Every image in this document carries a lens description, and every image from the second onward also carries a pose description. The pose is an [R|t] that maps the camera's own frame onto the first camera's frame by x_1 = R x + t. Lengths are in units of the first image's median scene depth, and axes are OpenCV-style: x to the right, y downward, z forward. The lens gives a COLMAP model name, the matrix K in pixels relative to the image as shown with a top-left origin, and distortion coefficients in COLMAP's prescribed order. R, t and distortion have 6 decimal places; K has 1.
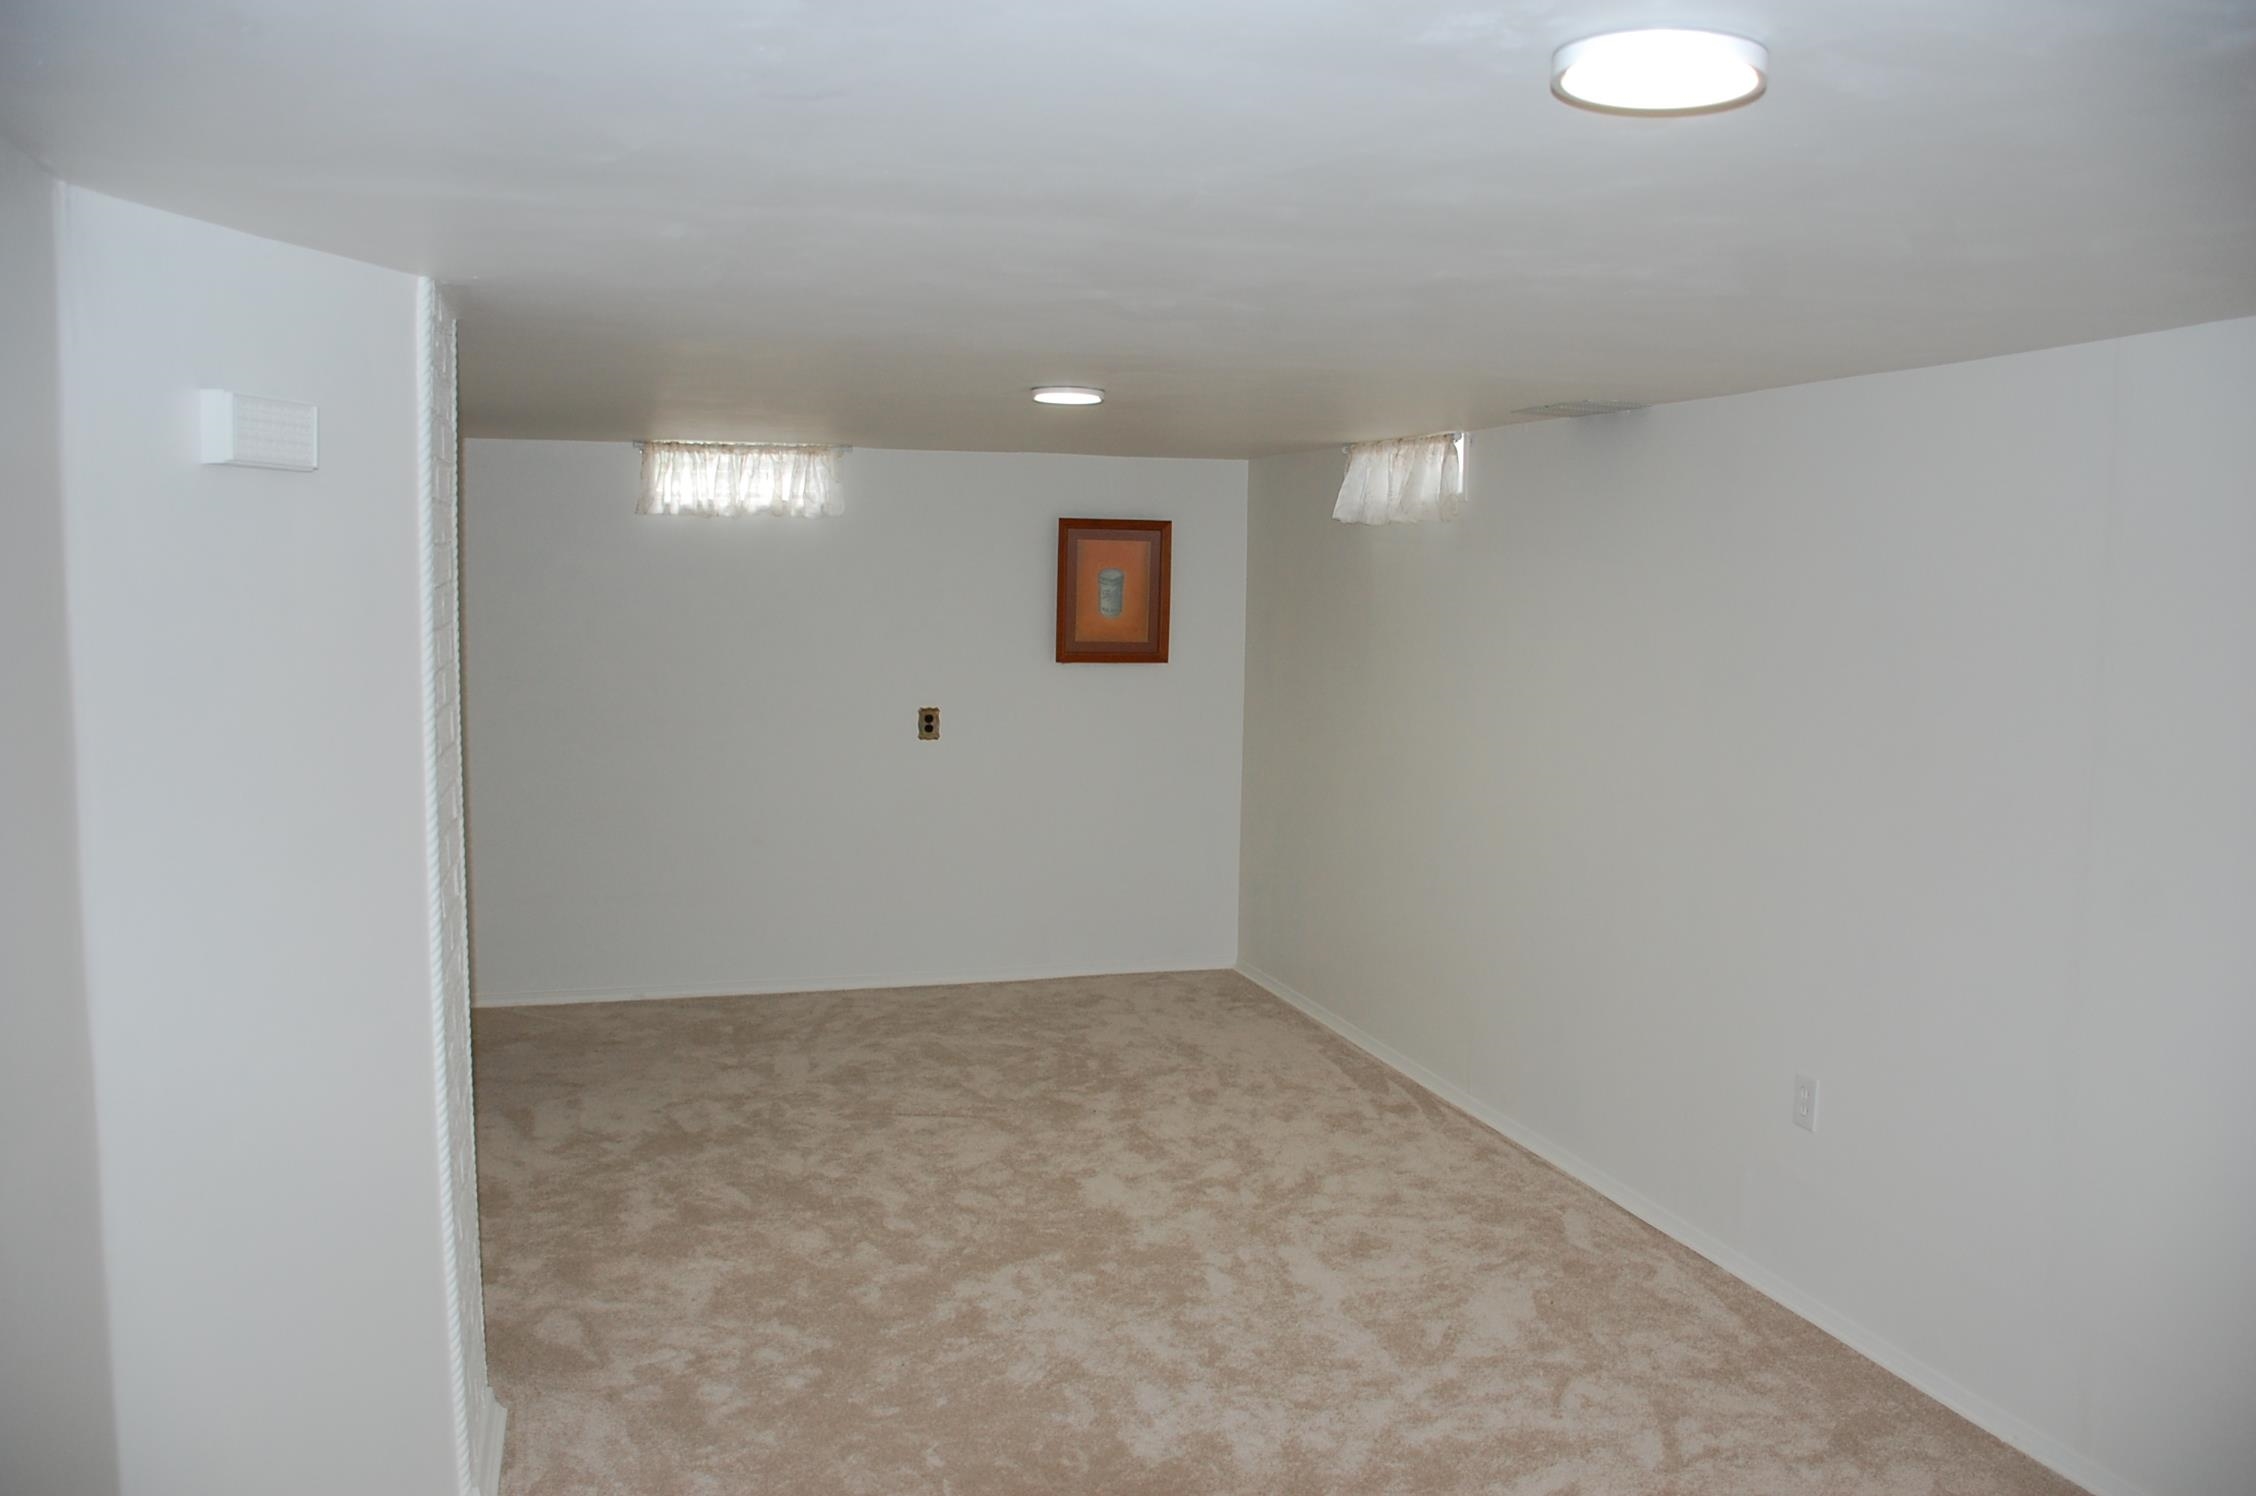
lens RADIAL K [[1774.2, 0, 1124.5], [0, 1774.2, 738.4], [0, 0, 1]] dist [-0.139470, 0.088204]
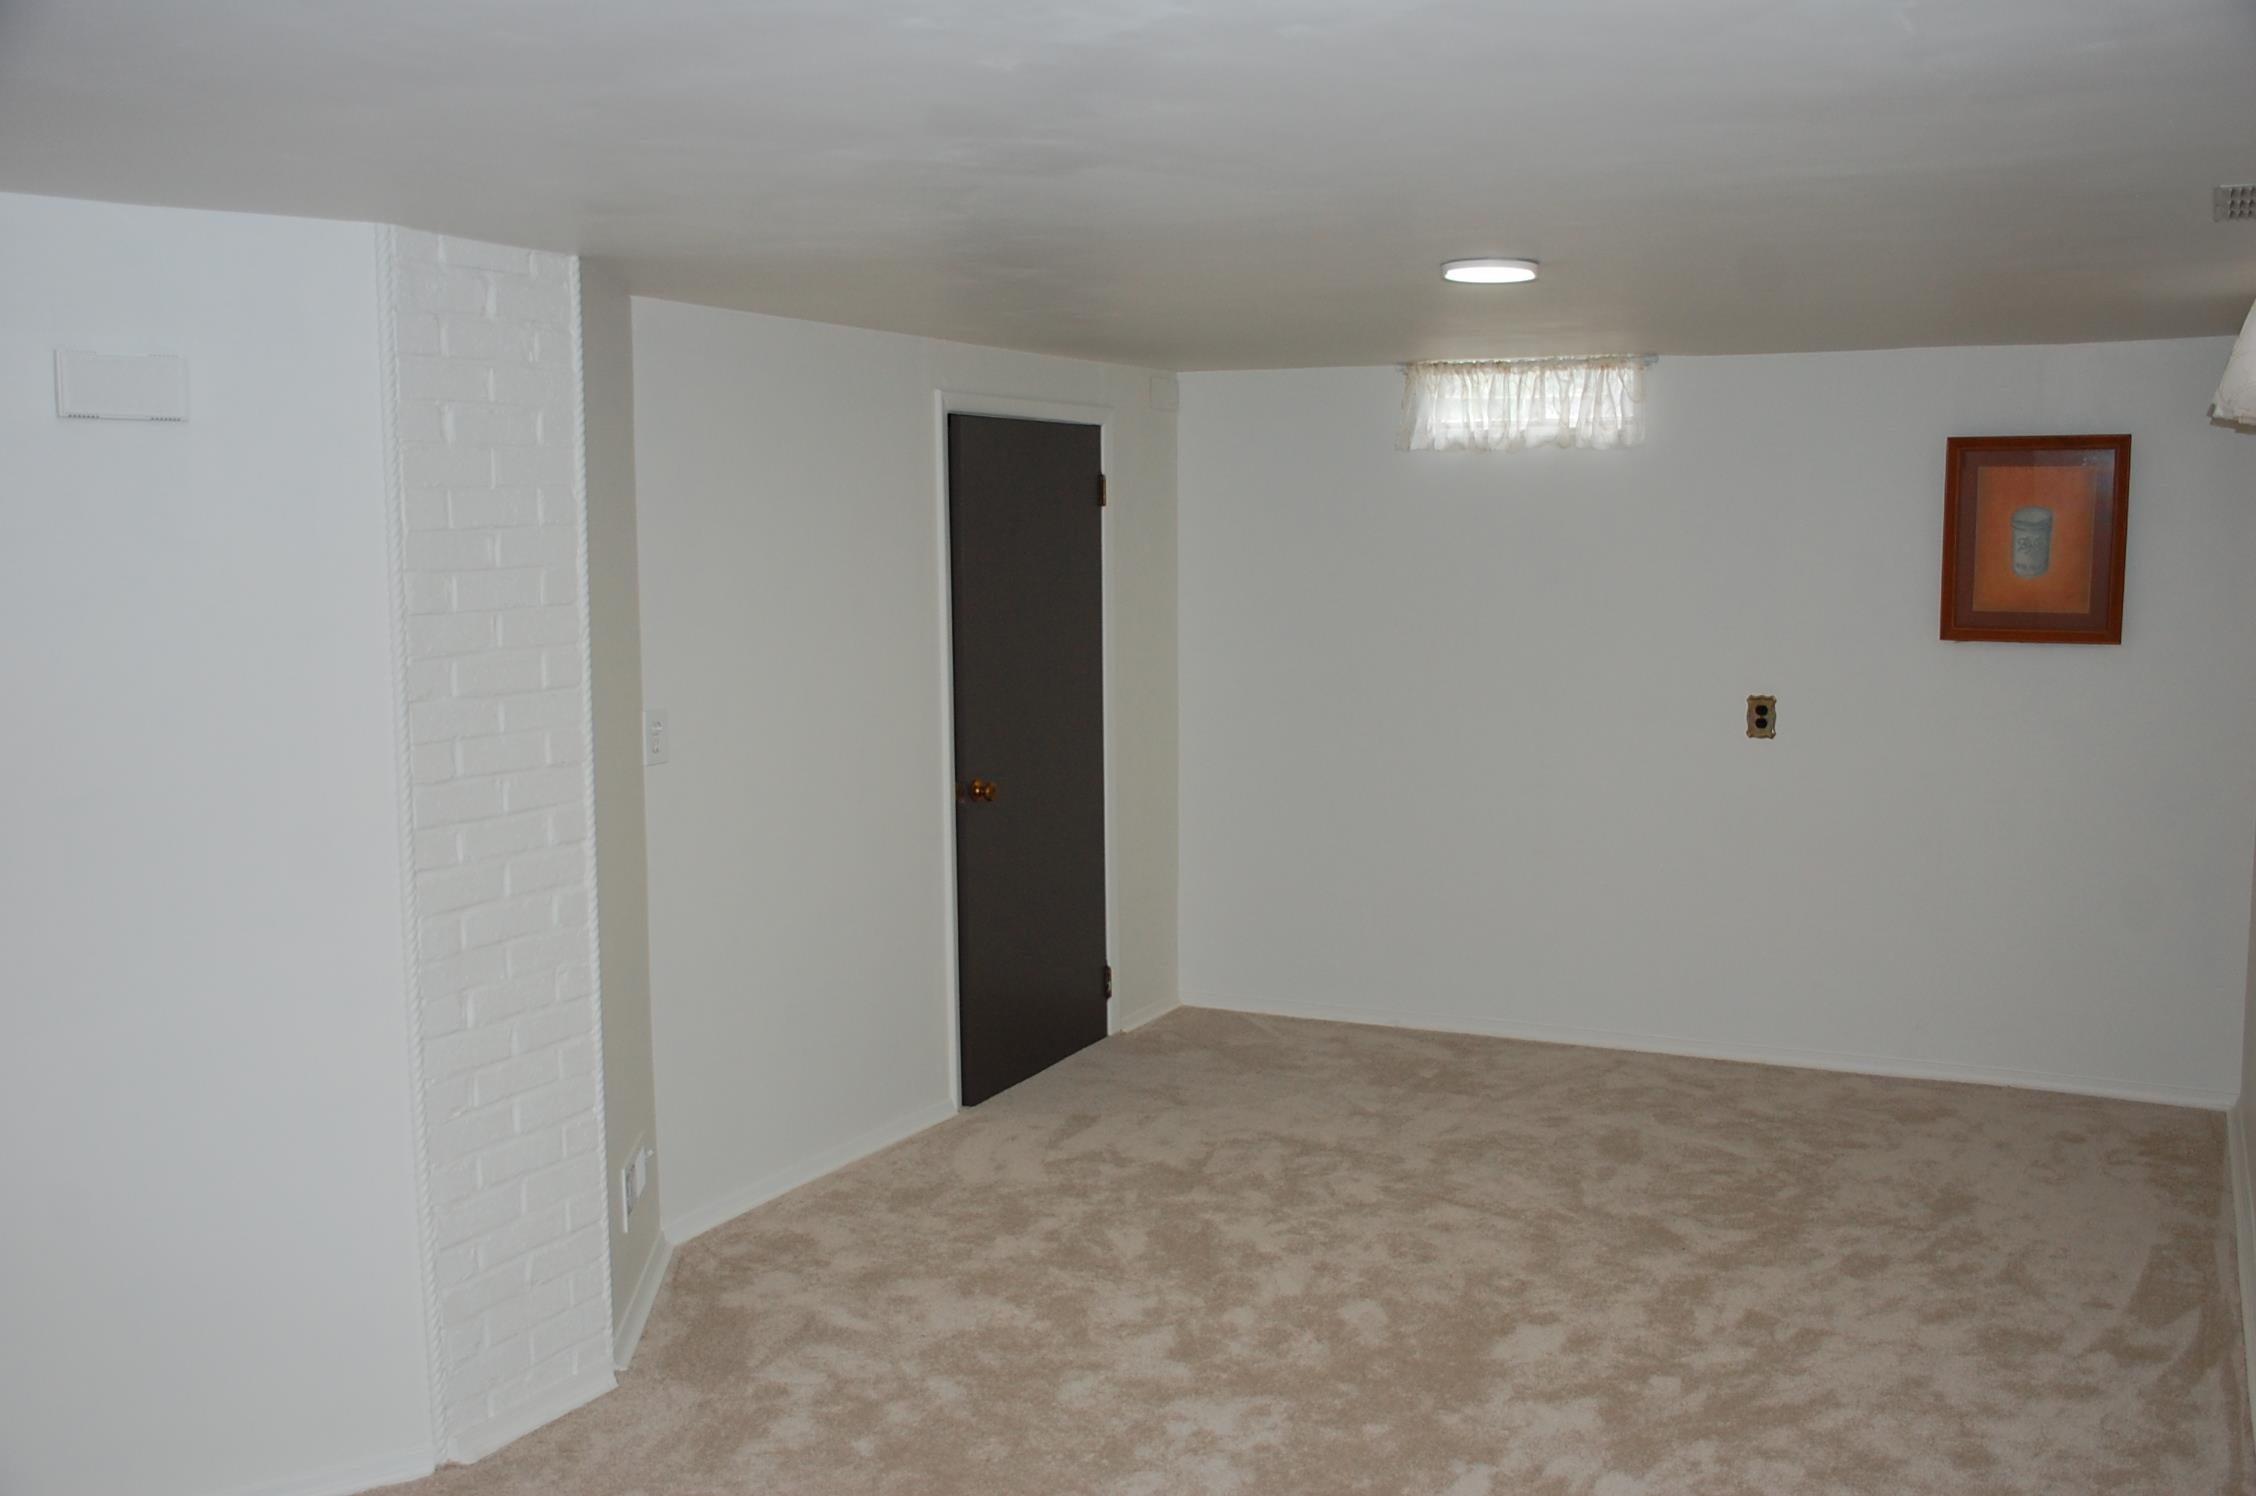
lens RADIAL K [[2118.8, 0, 1129.8], [0, 2118.8, 738.8], [0, 0, 1]] dist [-0.016976, 0.000000]
pose [[0.740380, 0.052543, -0.670132, 0.344938], [-0.051636, 0.998440, 0.021236, -0.005005], [0.670202, 0.018881, 0.741938, 0.173962]]
